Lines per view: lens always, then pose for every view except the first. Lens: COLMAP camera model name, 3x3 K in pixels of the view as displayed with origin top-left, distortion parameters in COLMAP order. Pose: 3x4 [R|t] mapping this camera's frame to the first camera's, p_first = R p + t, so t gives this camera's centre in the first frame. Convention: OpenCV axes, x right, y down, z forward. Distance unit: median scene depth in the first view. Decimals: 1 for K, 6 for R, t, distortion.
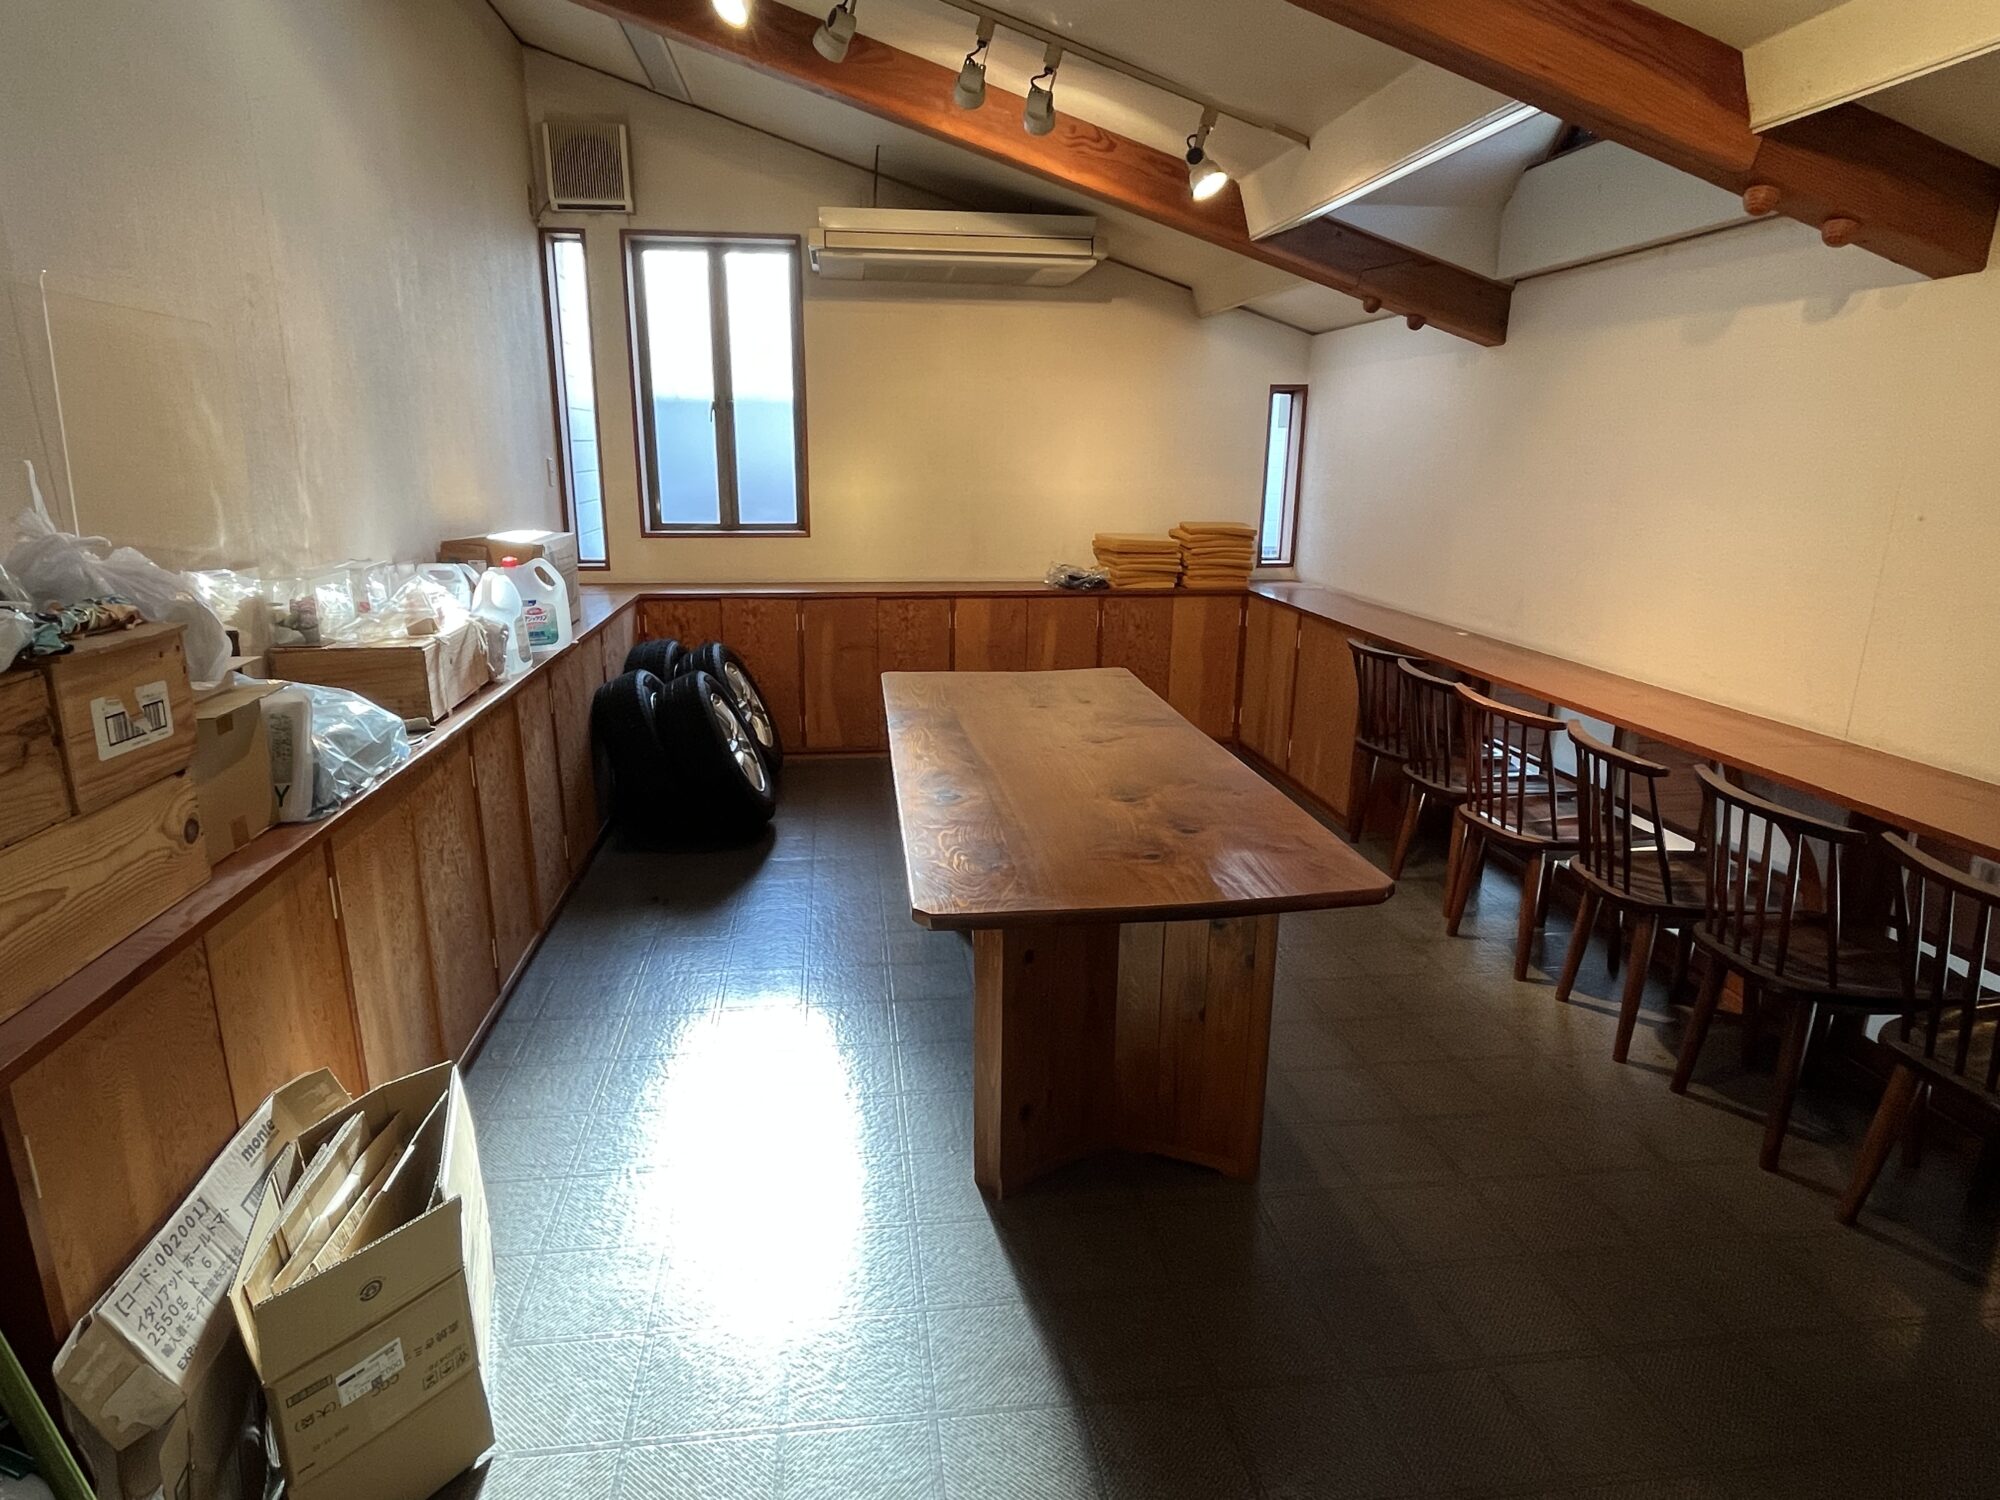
lens RADIAL K [[1130.8, 0, 991.6], [0, 1130.8, 749.9], [0, 0, 1]] dist [-0.002608, -0.000442]
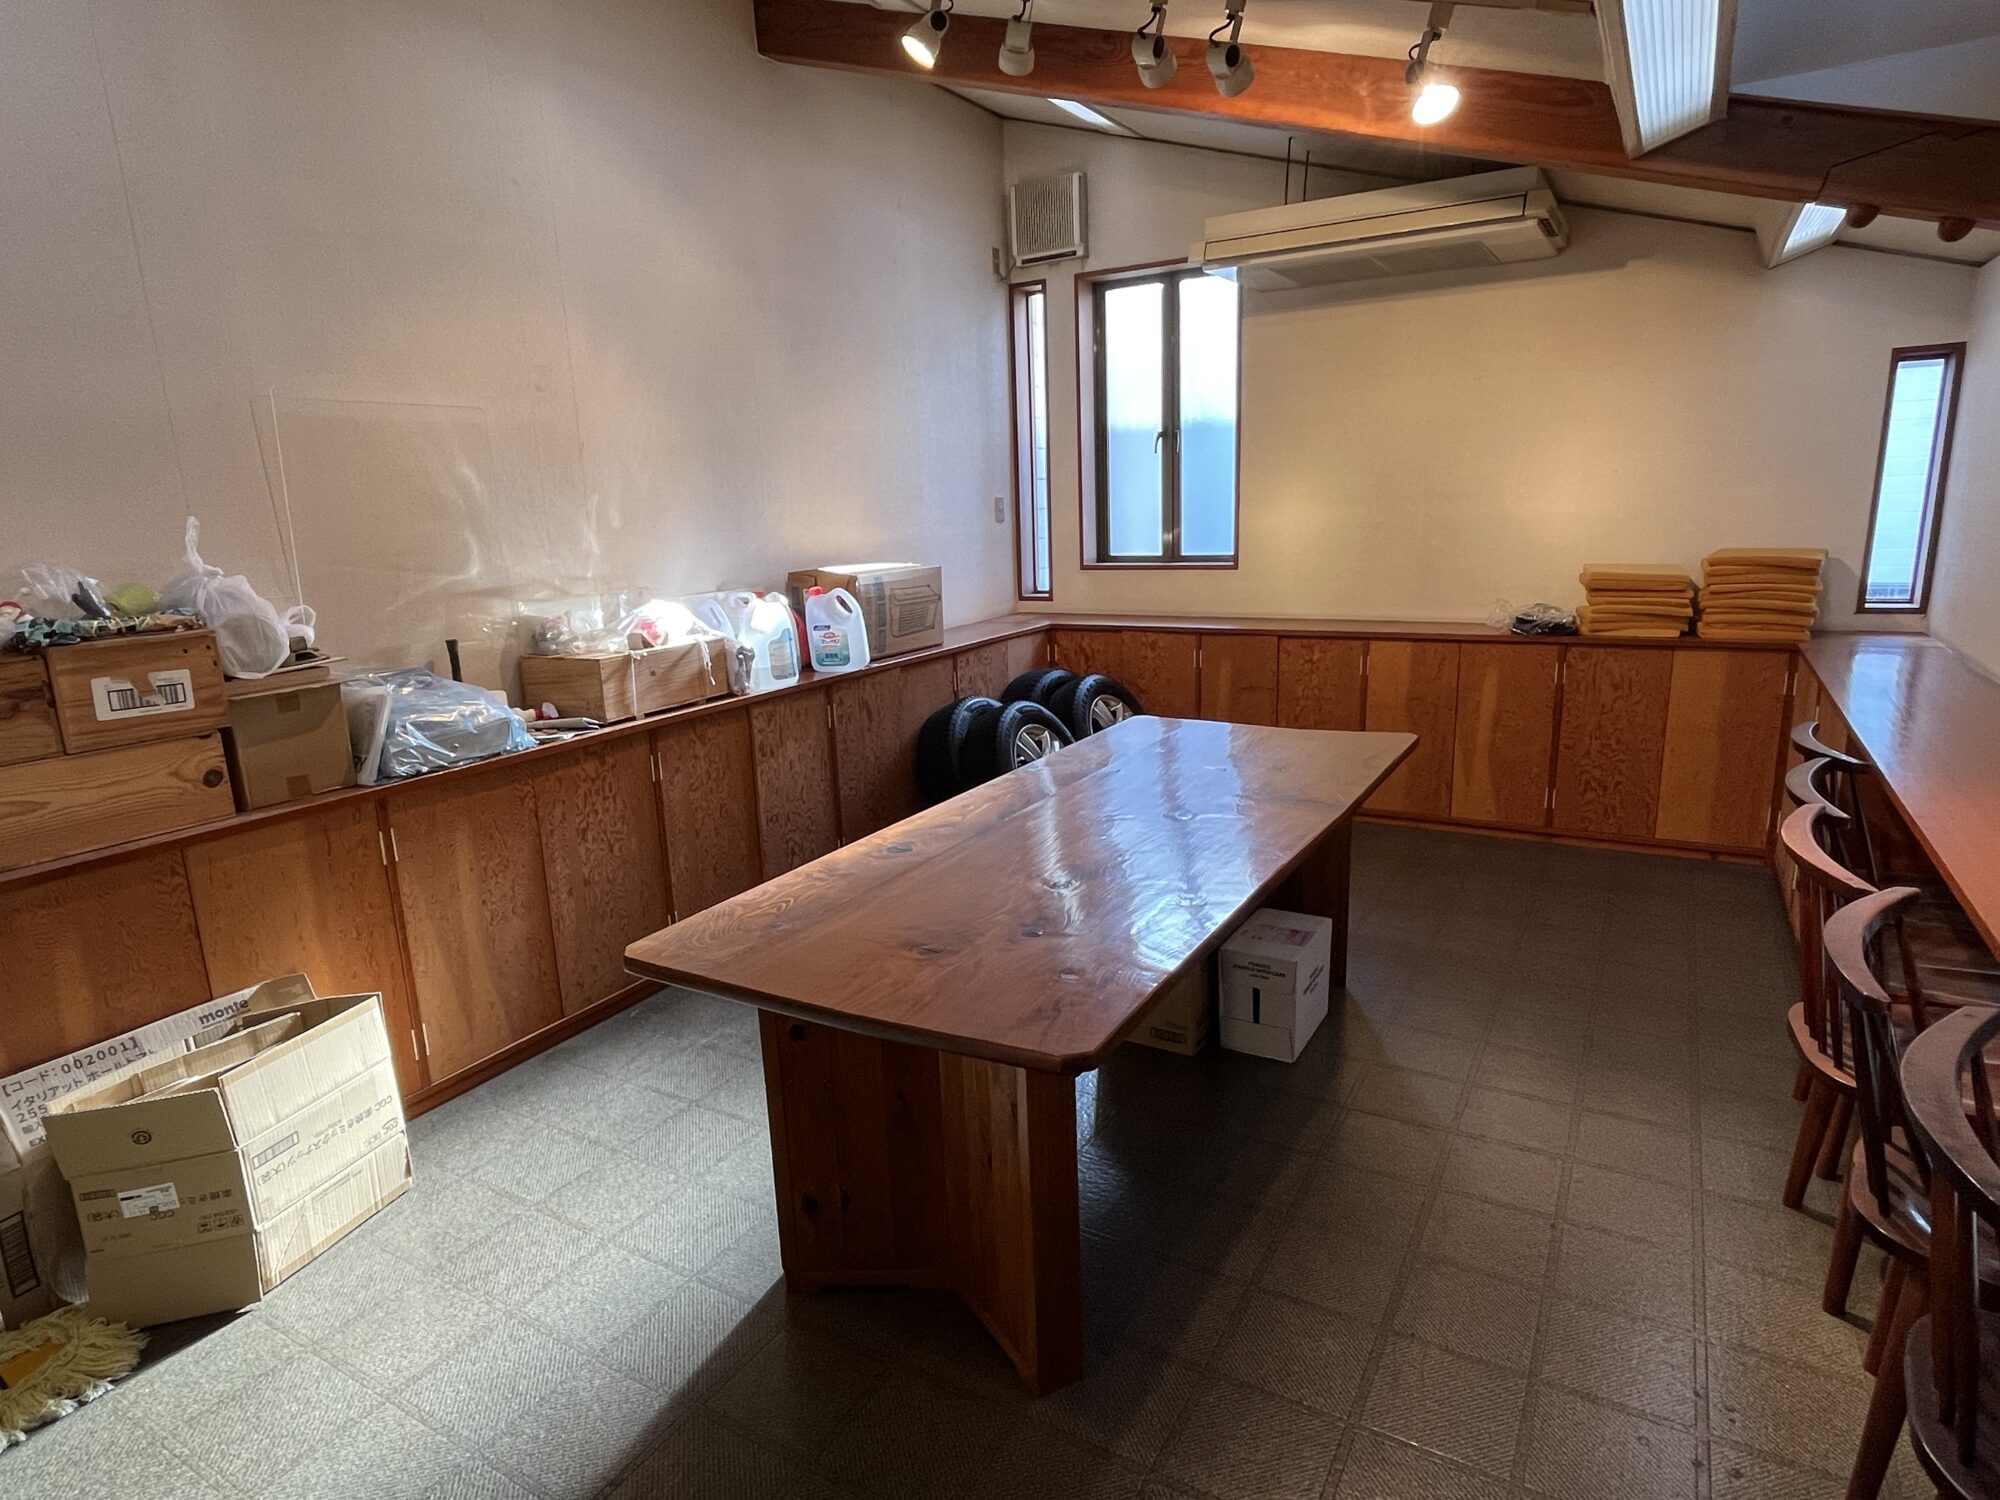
lens RADIAL K [[1130.8, 0, 994.0], [0, 1130.8, 752.3], [0, 0, 1]] dist [-0.002608, -0.000442]
pose [[0.786063, 0.099125, -0.610147, 0.291451], [-0.114936, 0.993284, 0.013296, -0.029257], [0.607367, 0.059676, 0.792177, 0.157301]]
